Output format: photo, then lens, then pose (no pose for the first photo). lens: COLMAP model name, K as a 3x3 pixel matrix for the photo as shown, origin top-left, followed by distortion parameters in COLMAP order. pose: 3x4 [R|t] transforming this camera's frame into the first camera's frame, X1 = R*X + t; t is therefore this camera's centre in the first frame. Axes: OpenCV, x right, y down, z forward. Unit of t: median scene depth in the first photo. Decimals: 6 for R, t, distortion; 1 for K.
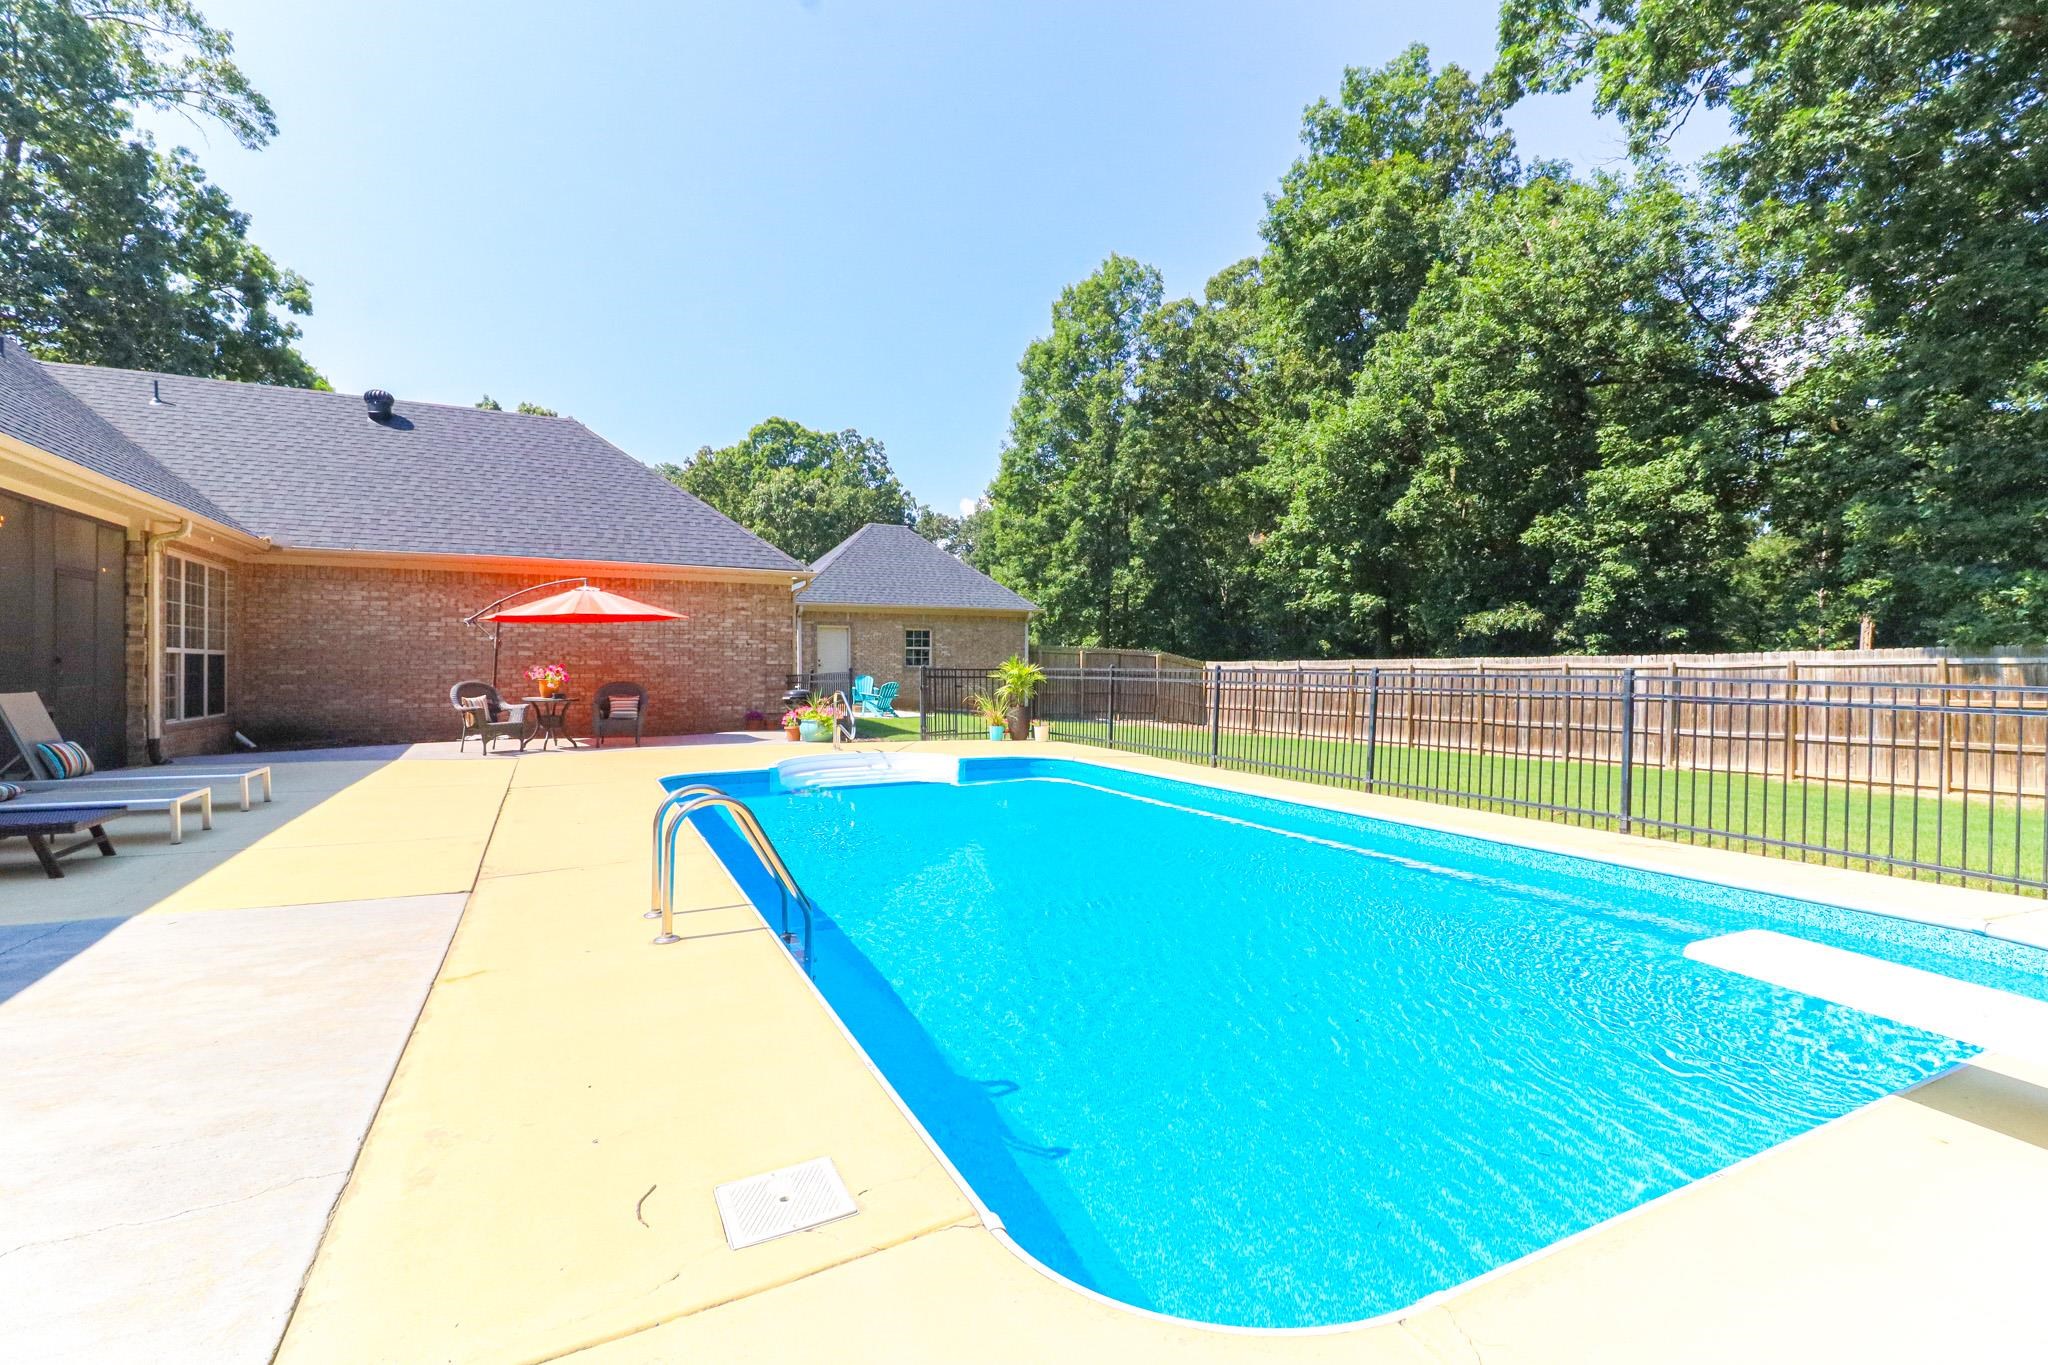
lens RADIAL K [[929.9, 0, 1055.0], [0, 929.9, 669.8], [0, 0, 1]] dist [0.002112, -0.007683]
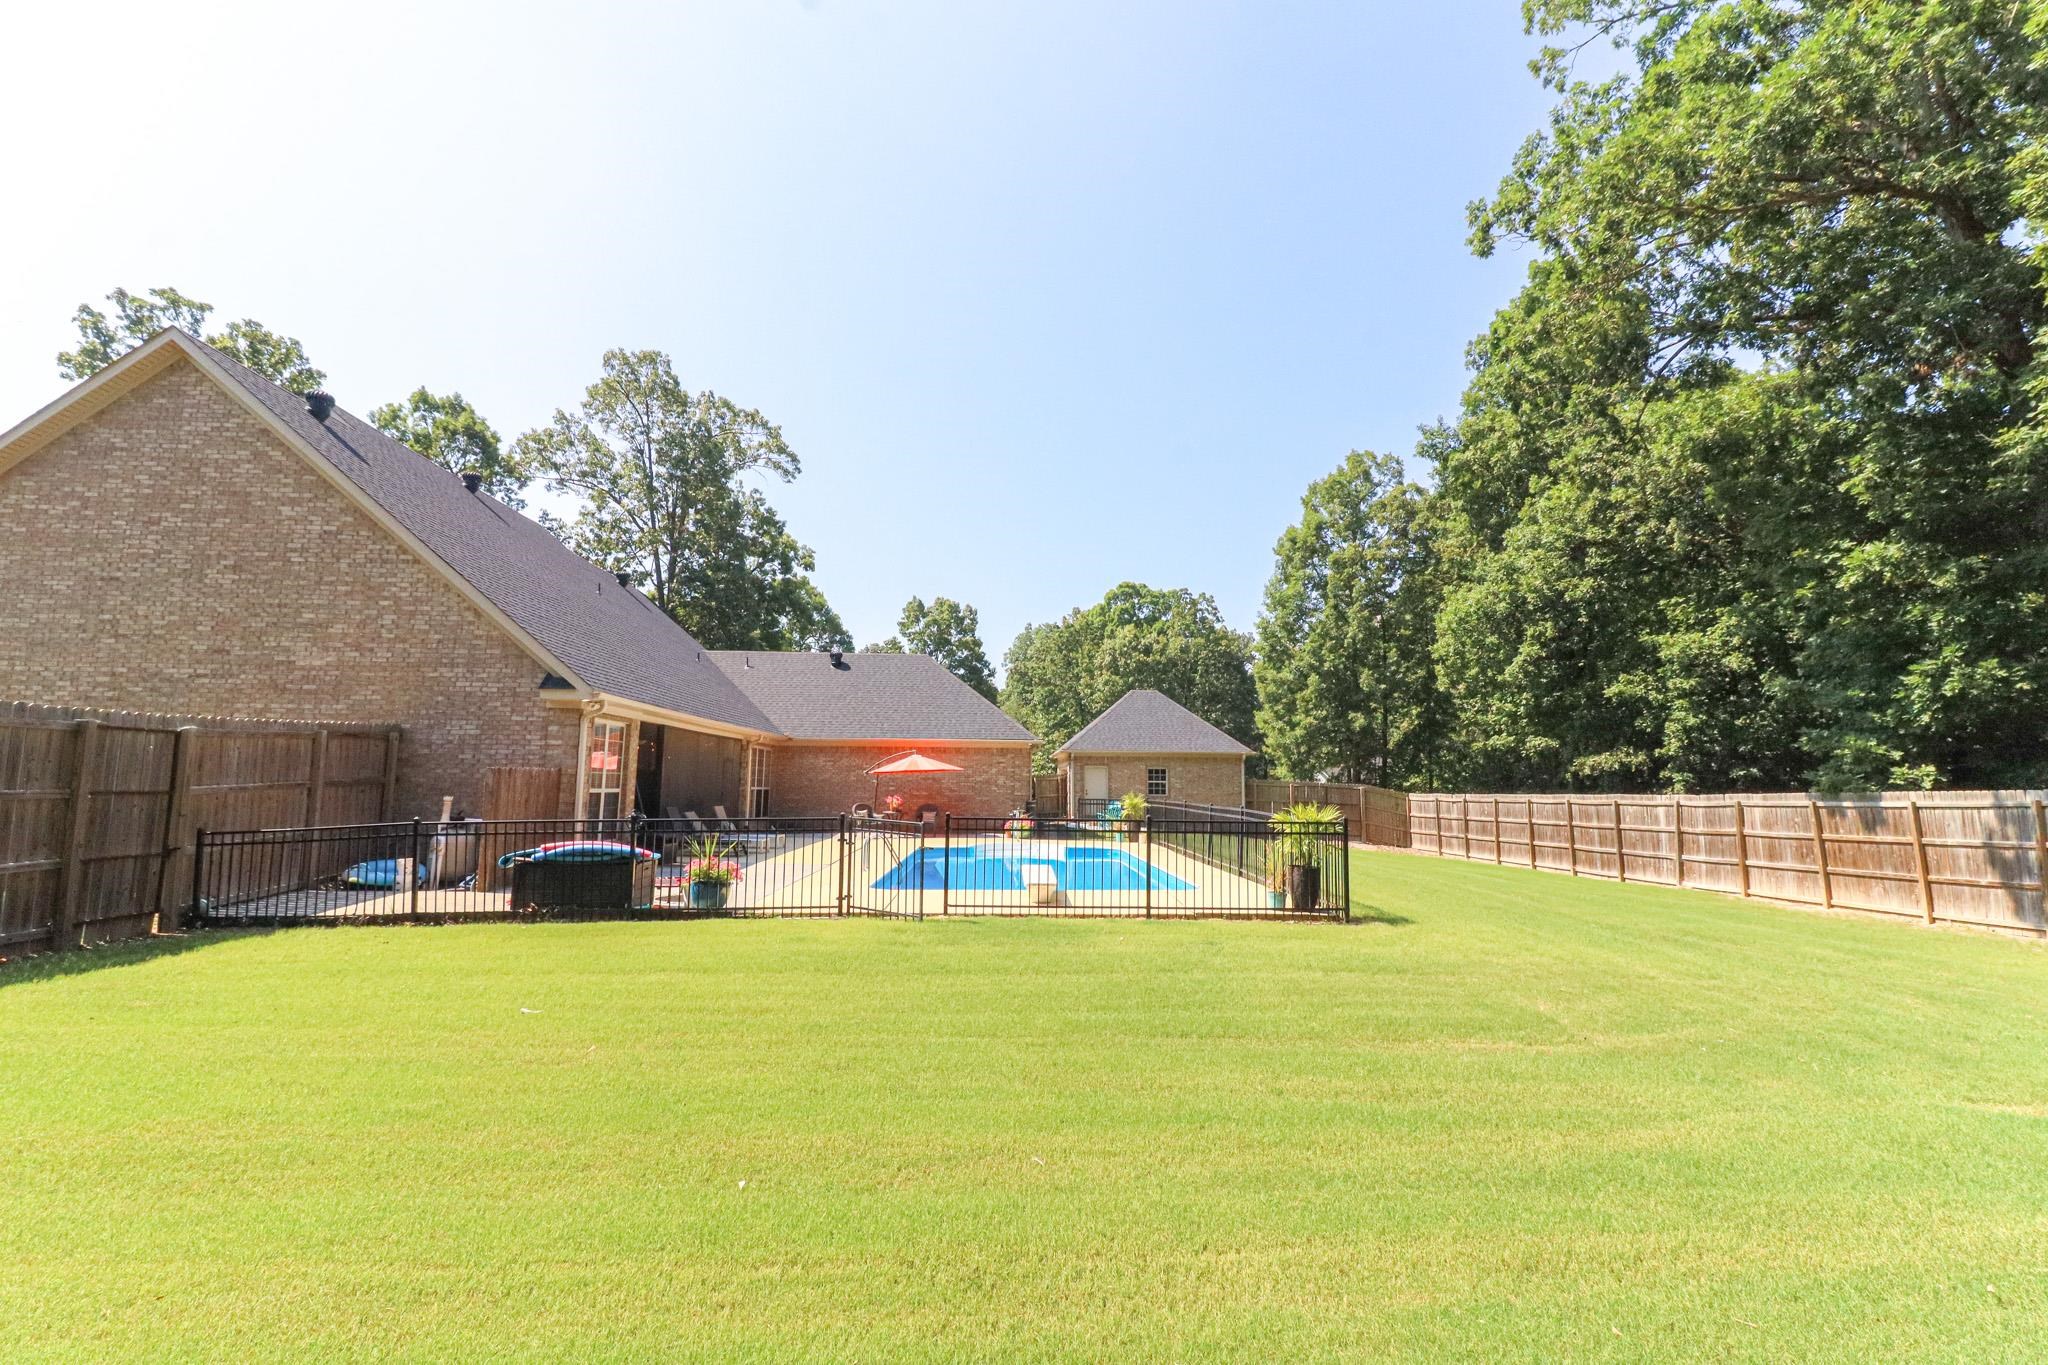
lens RADIAL K [[927.8, 0, 1030.9], [0, 927.8, 673.3], [0, 0, 1]] dist [0.000506, -0.000435]
pose [[0.902836, -0.045081, -0.427615, 0.235122], [-0.009493, 0.992157, -0.124641, -0.007851], [0.429880, 0.116589, 0.895327, -0.280542]]
